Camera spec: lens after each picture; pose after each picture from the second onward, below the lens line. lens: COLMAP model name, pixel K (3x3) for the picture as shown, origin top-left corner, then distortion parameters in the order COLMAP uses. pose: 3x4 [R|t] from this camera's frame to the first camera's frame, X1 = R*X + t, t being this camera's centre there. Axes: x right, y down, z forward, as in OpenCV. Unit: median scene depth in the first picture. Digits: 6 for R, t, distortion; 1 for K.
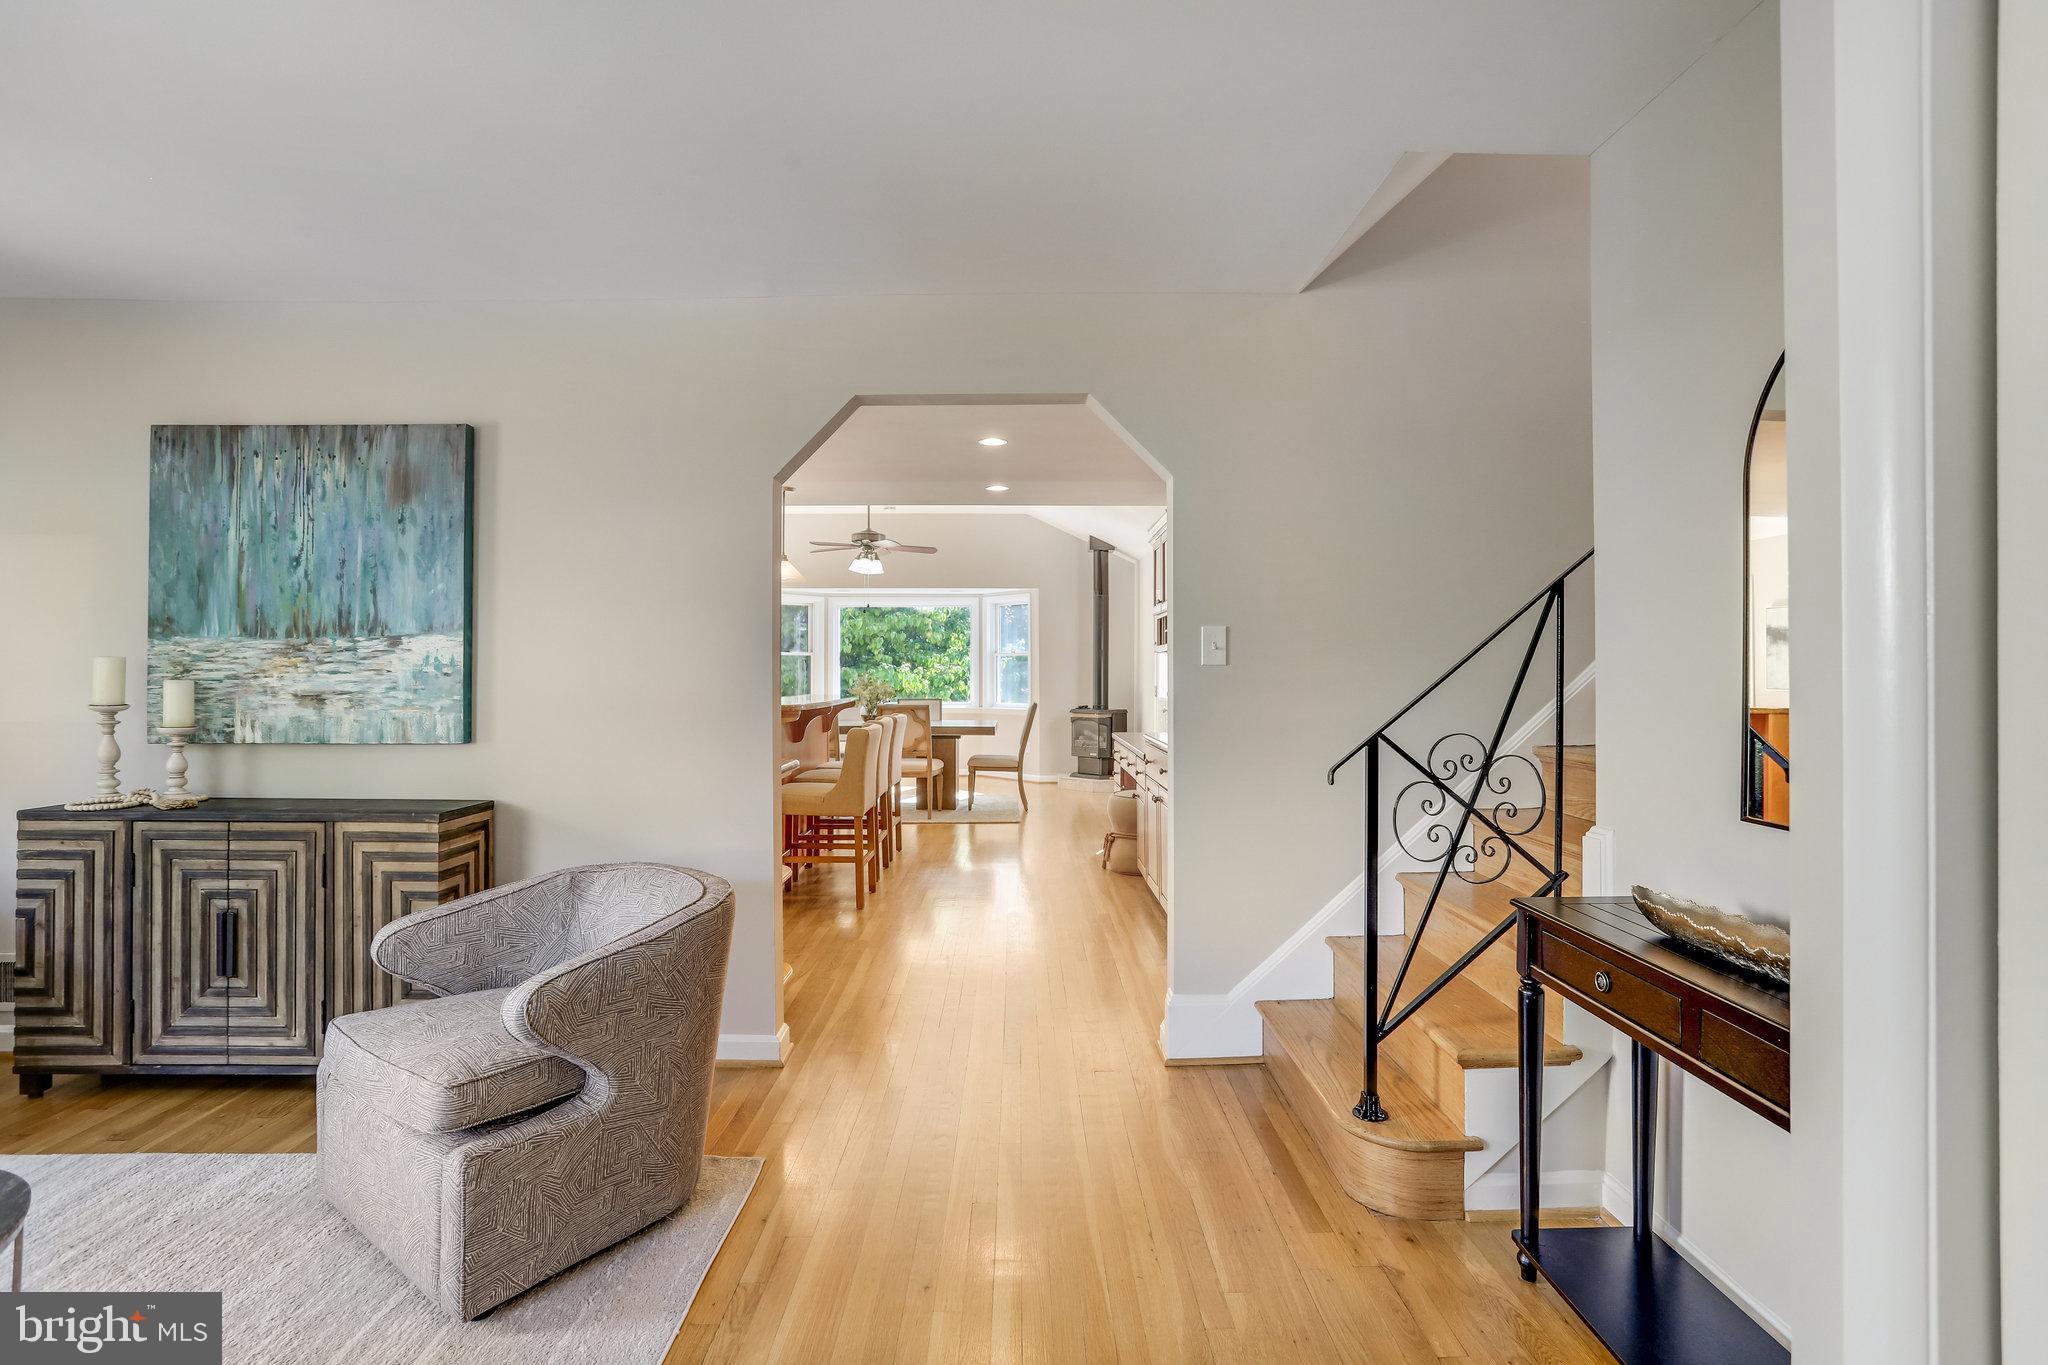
lens RADIAL K [[1001.4, 0, 1011.8], [0, 1001.4, 664.5], [0, 0, 1]] dist [-0.044392, 0.019551]
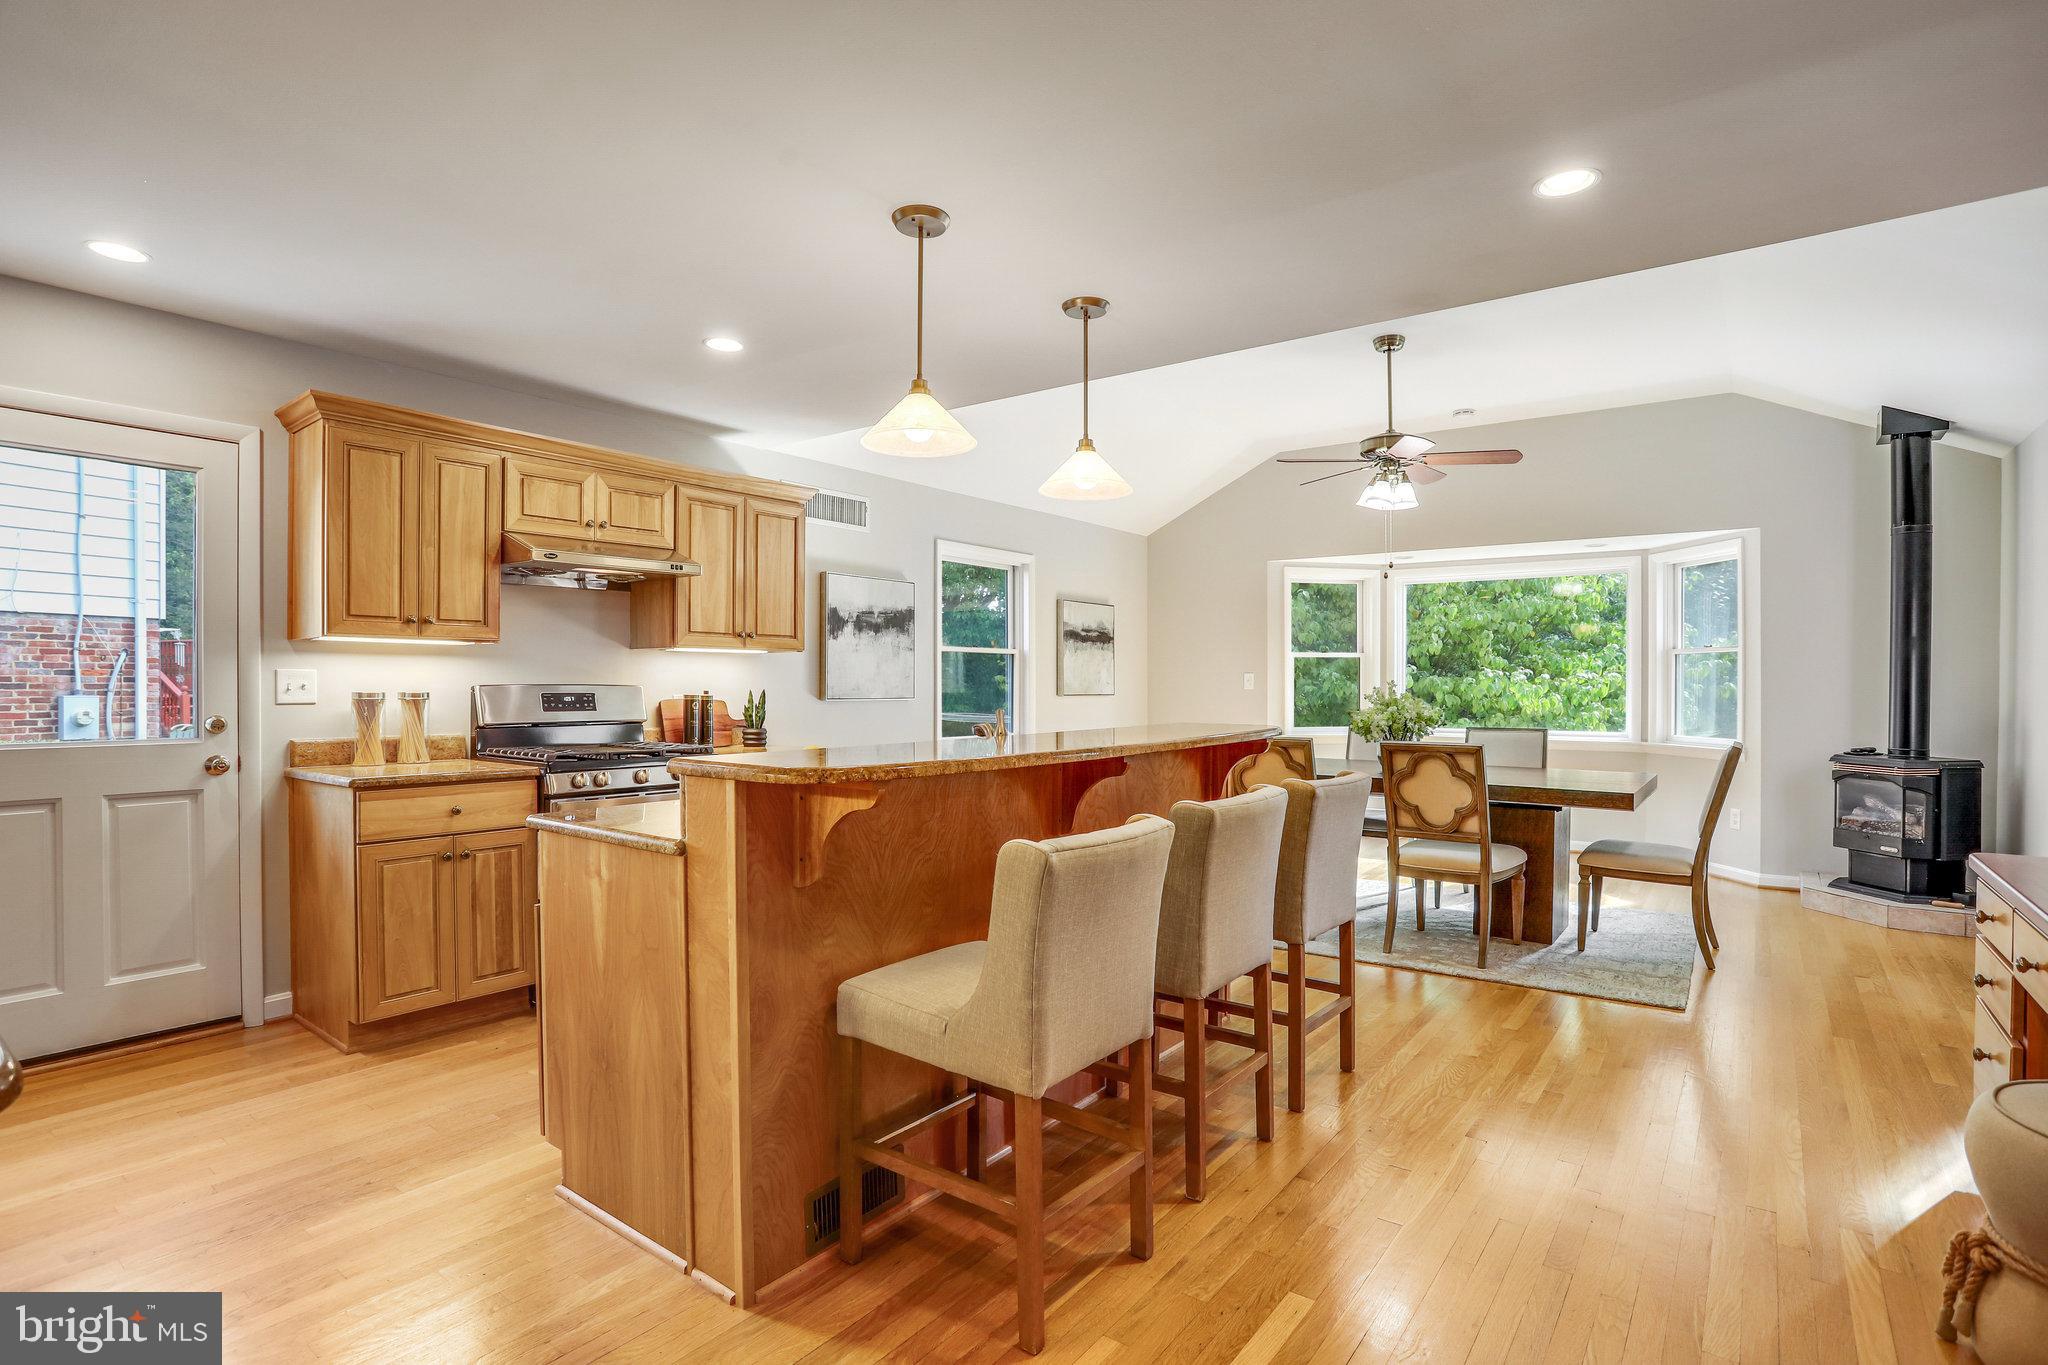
lens RADIAL K [[1001.4, 0, 1055.7], [0, 1001.4, 687.5], [0, 0, 1]] dist [-0.044392, 0.019551]
pose [[0.813194, 0.005217, -0.581969, 0.027494], [0.002280, 0.999924, 0.012150, 0.003431], [0.581988, -0.011207, 0.813120, 0.362611]]
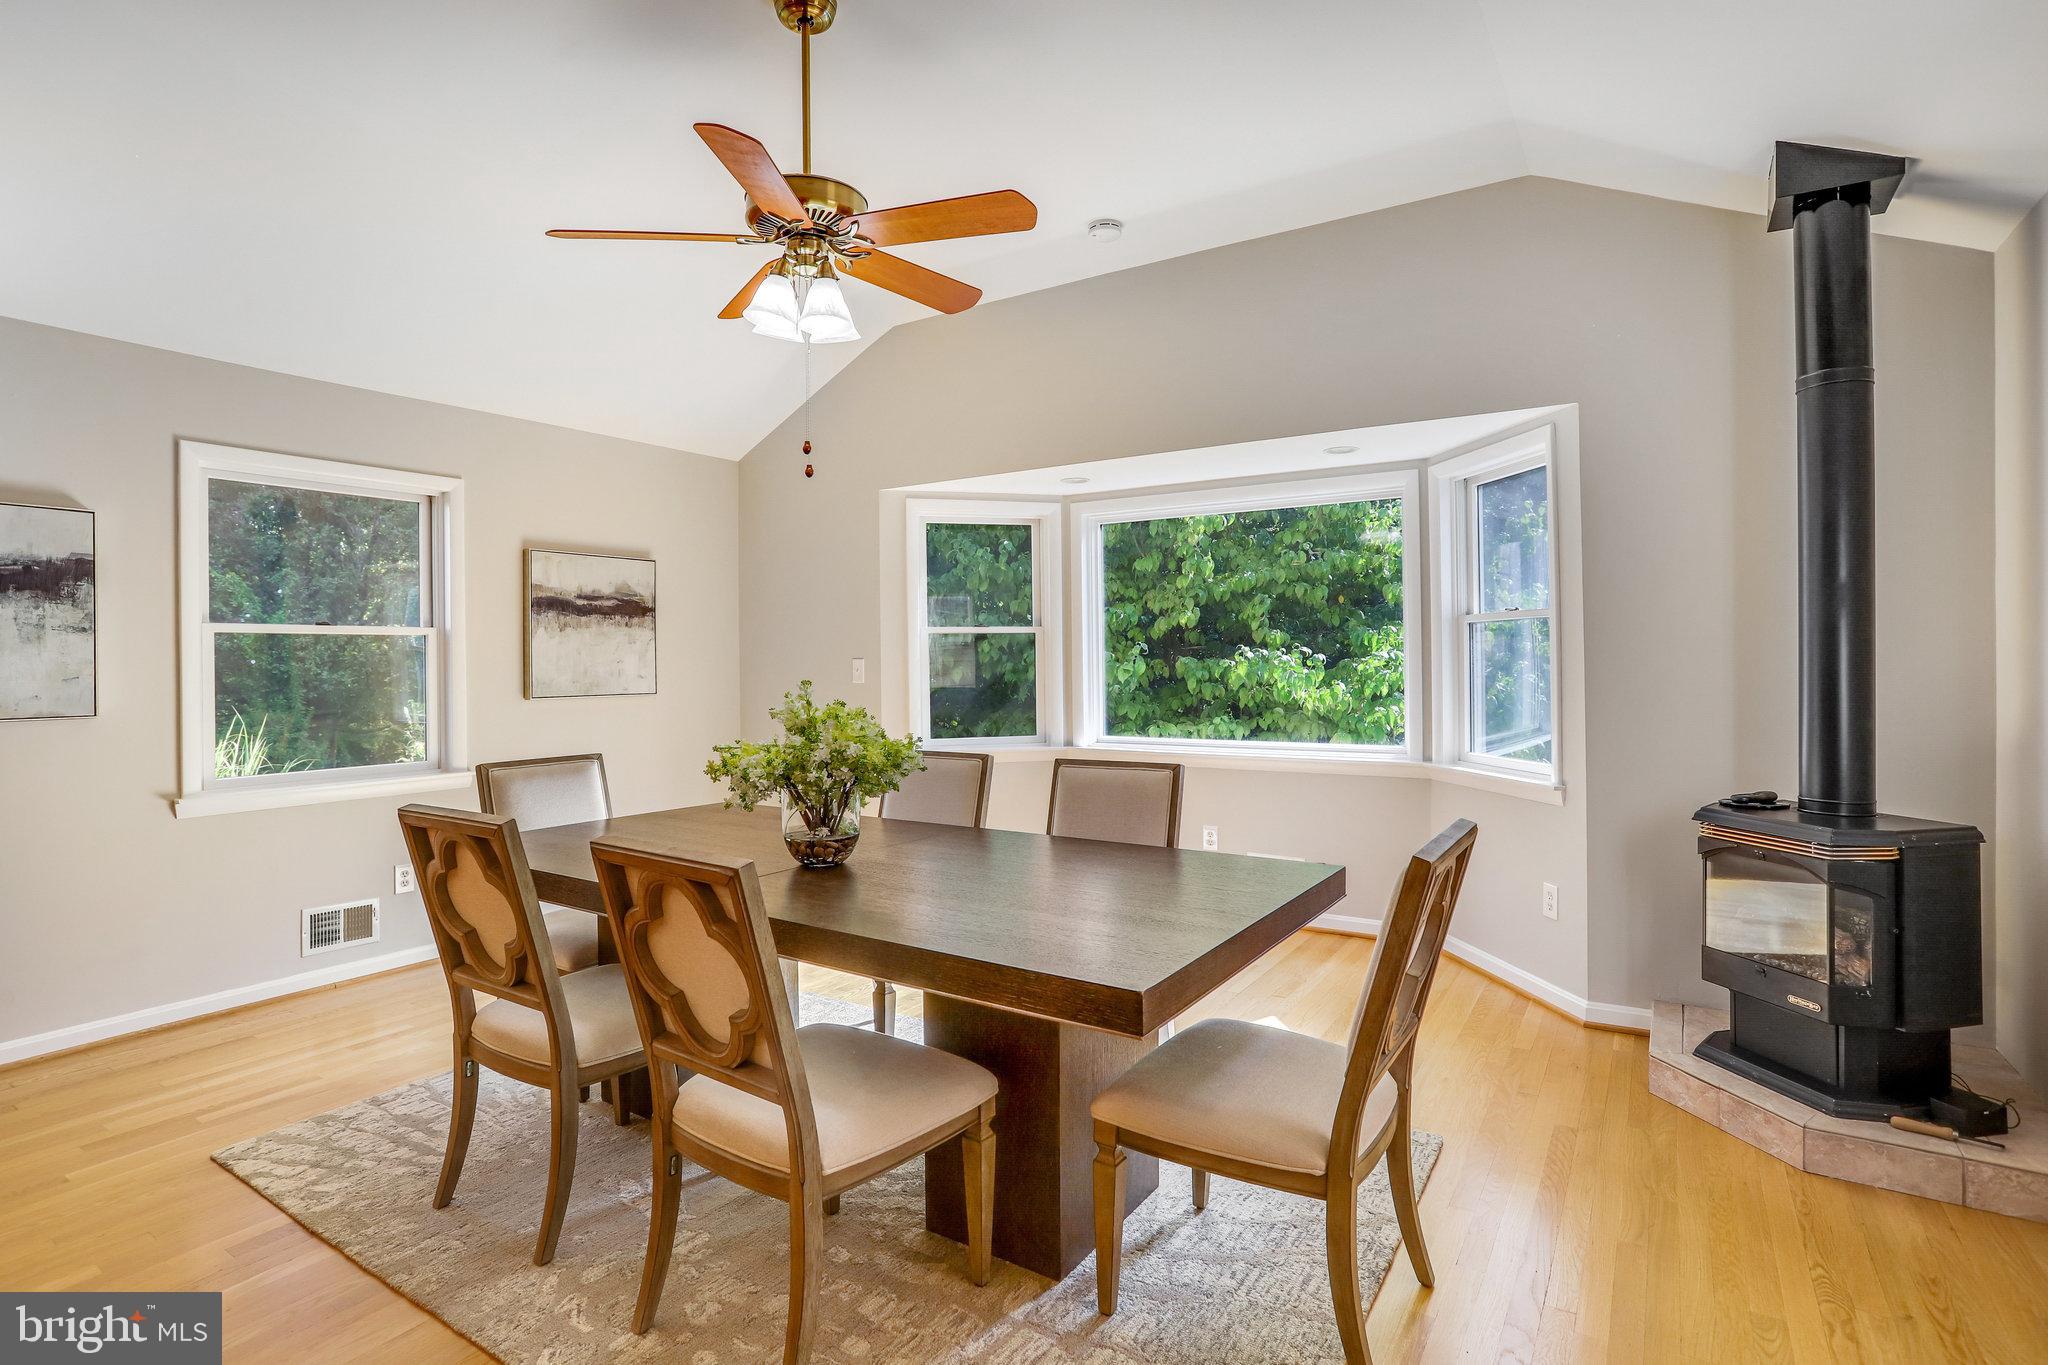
lens RADIAL K [[1001.4, 0, 1030.0], [0, 1001.4, 658.5], [0, 0, 1]] dist [-0.044392, 0.019551]
pose [[0.837997, -0.008501, -0.545609, 0.052697], [0.013724, 0.999891, 0.005499, 0.000296], [0.545503, -0.012096, 0.838022, 0.676353]]
